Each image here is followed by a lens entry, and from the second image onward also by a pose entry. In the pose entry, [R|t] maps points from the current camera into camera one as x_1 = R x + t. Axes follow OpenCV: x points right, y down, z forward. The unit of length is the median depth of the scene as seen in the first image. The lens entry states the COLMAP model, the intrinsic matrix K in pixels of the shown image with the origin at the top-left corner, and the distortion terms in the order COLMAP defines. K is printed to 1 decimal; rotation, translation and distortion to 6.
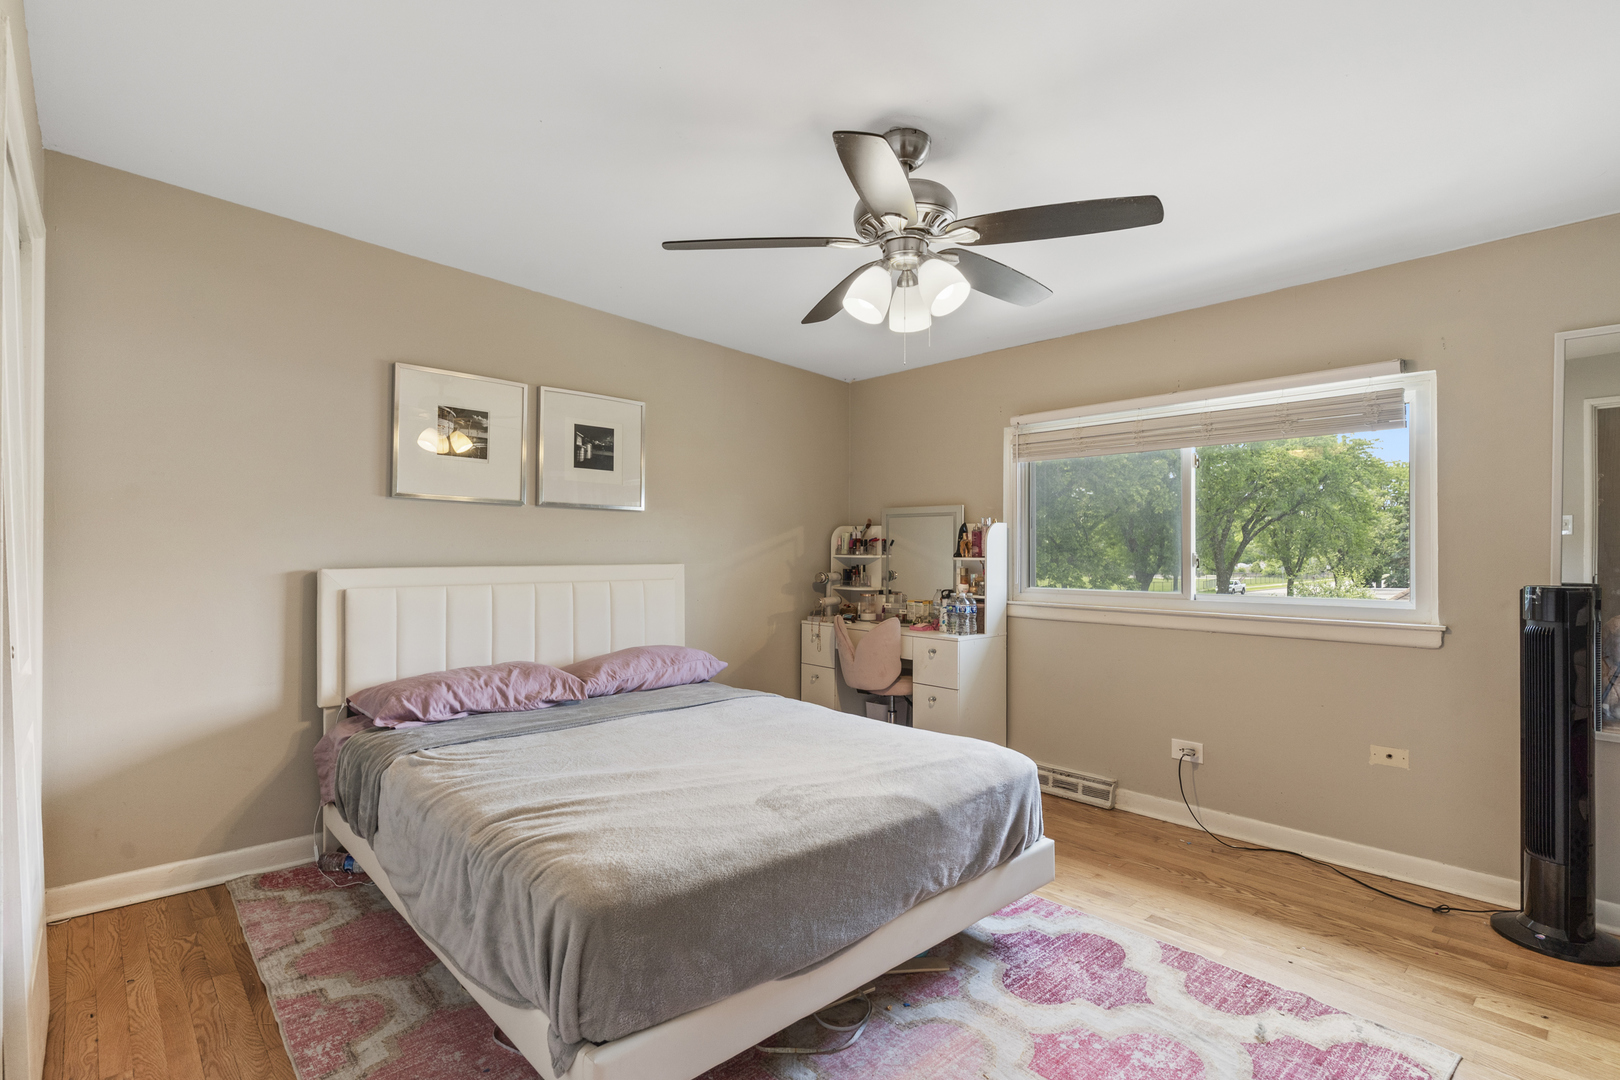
lens RADIAL K [[787.3, 0, 808.8], [0, 787.3, 544.0], [0, 0, 1]] dist [0.001354, -0.000019]
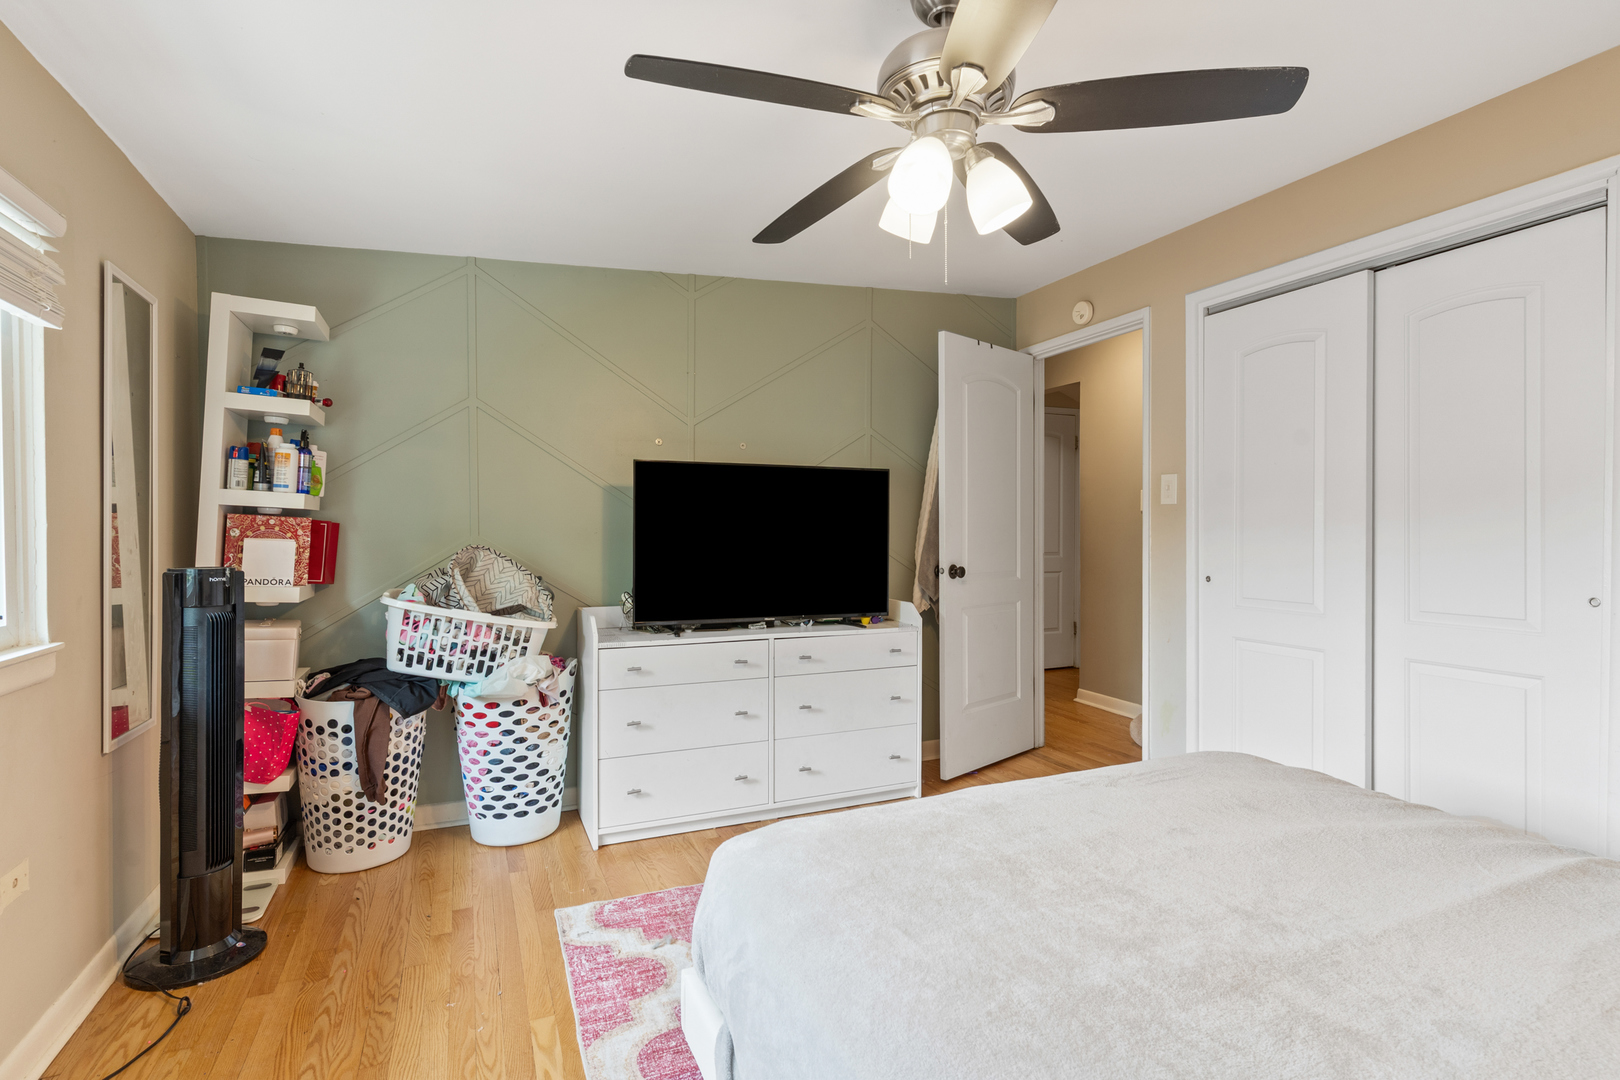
lens RADIAL K [[787.3, 0, 812.7], [0, 787.3, 538.5], [0, 0, 1]] dist [0.001354, -0.000019]
pose [[-0.947613, 0.001448, 0.319418, -0.000872], [-0.000851, 0.999975, -0.007057, 0.028754], [-0.319420, -0.006959, -0.947588, 1.662252]]
